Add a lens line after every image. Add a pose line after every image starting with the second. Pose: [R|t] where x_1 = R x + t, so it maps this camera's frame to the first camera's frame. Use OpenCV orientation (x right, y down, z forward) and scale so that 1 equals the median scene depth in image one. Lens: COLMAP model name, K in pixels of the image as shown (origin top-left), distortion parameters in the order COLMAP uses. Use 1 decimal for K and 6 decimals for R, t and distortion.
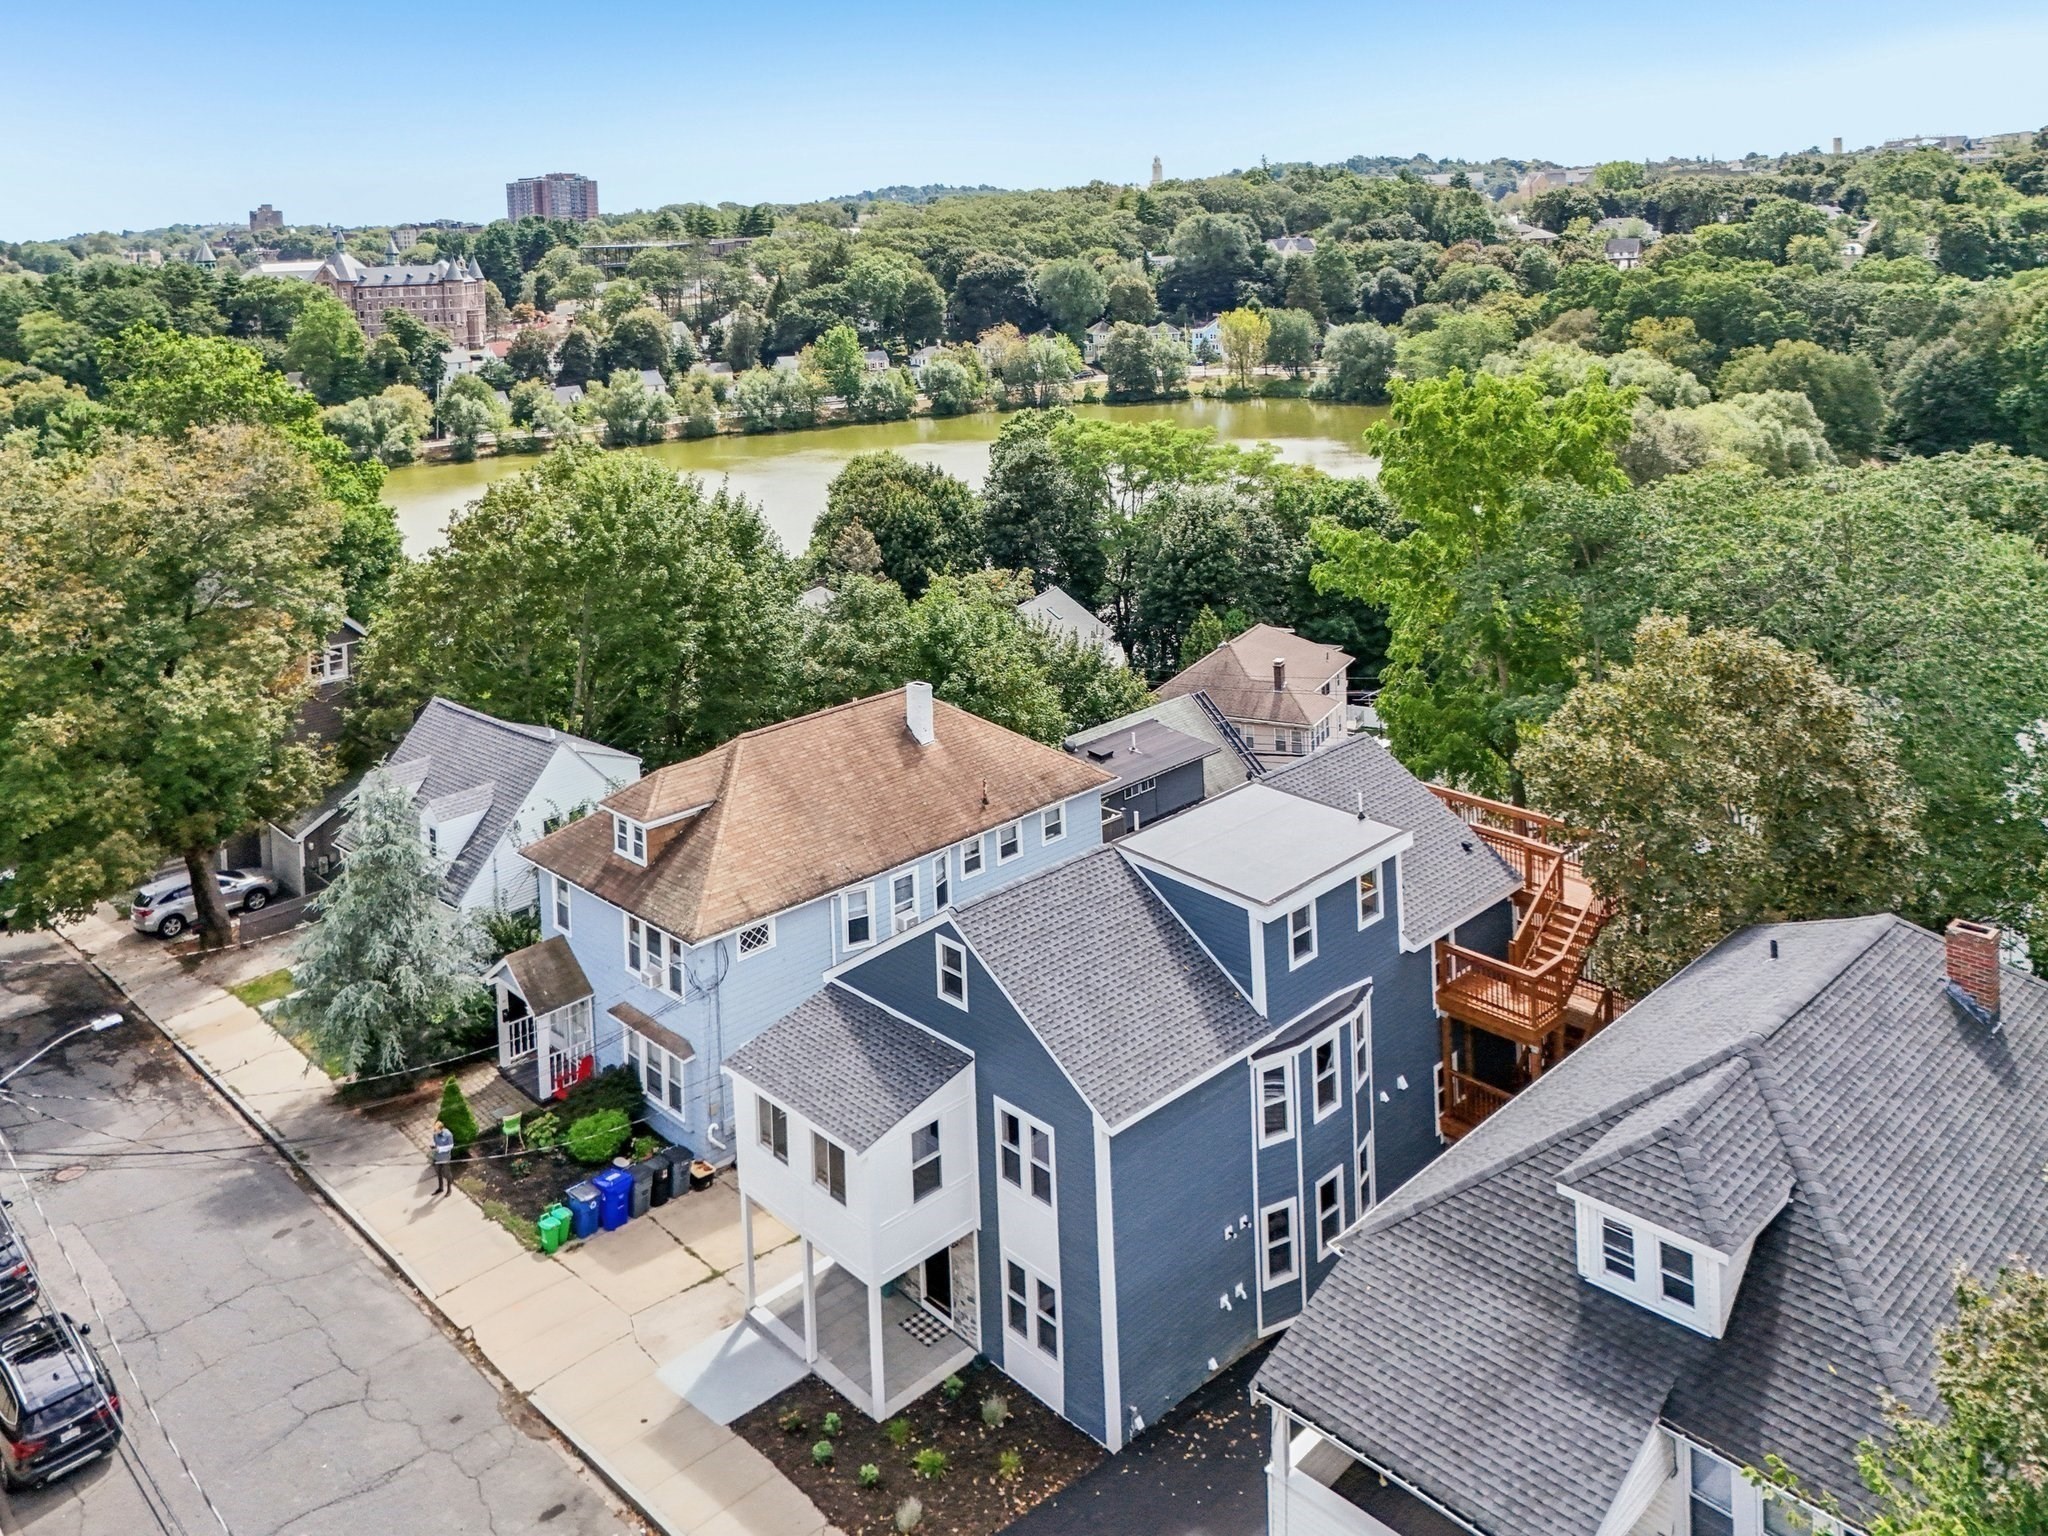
lens RADIAL K [[1617.3, 0, 1036.9], [0, 1617.3, 285.5], [0, 0, 1]] dist [0.036805, -0.014084]
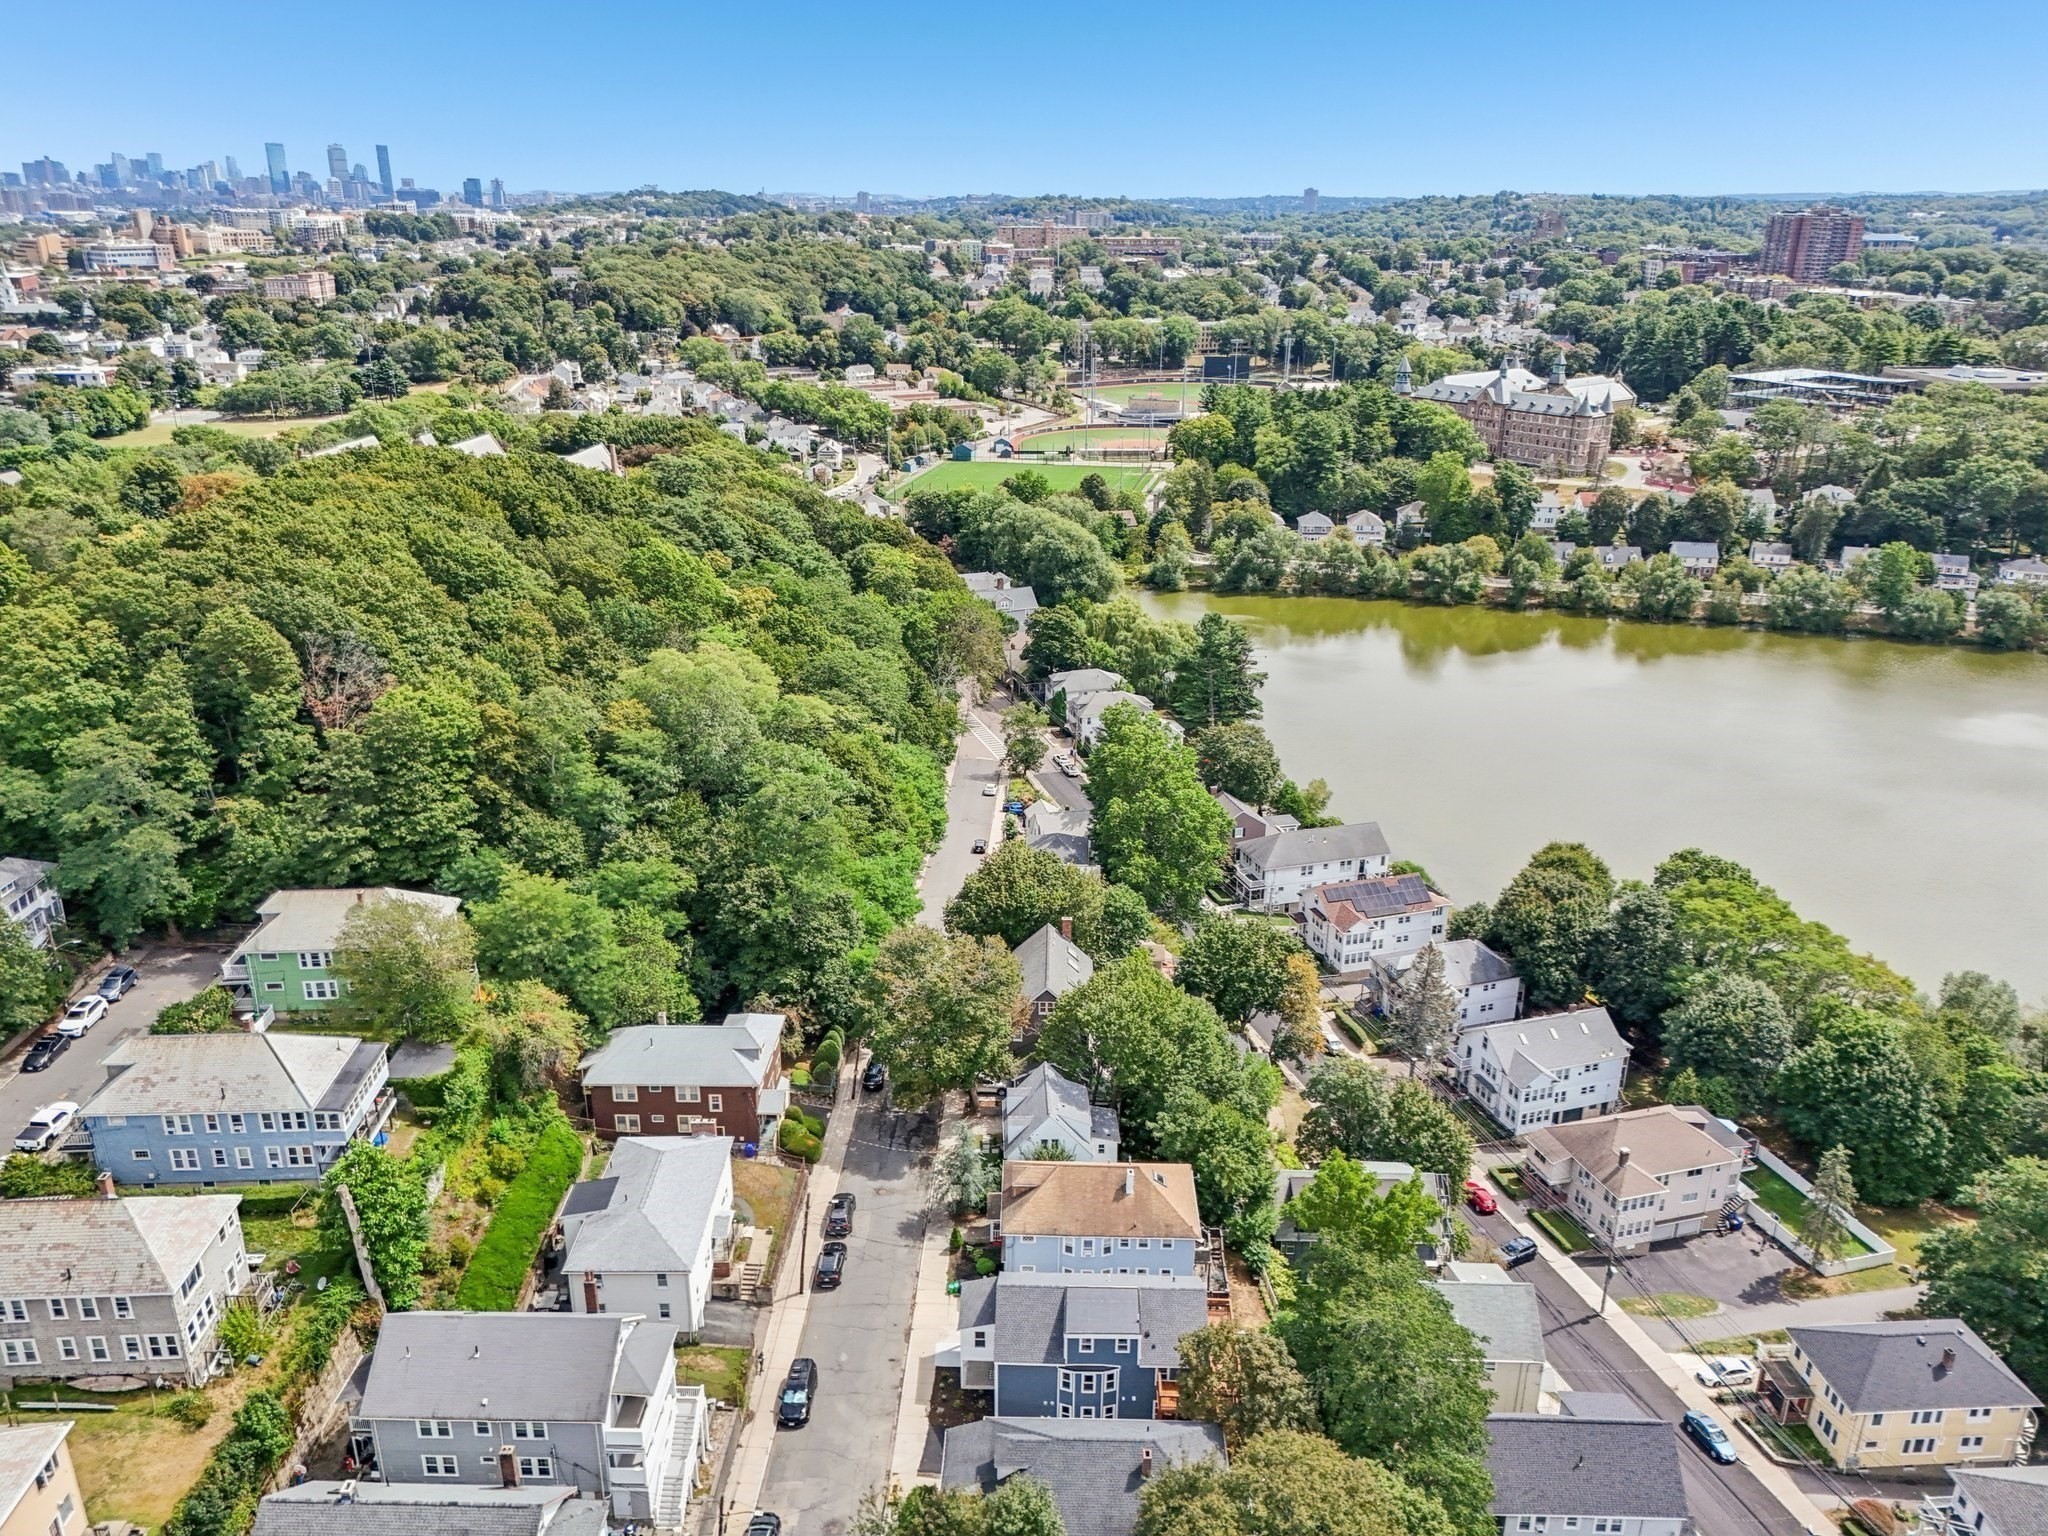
lens RADIAL K [[1500.8, 0, 1024.0], [0, 1500.8, 768.0], [0, 0, 1]] dist [0.085979, -0.108674]
pose [[0.706336, 0.298958, -0.641649, 0.205580], [-0.063638, 0.929589, 0.363062, -0.215643], [0.705010, -0.215611, 0.675628, -0.106831]]
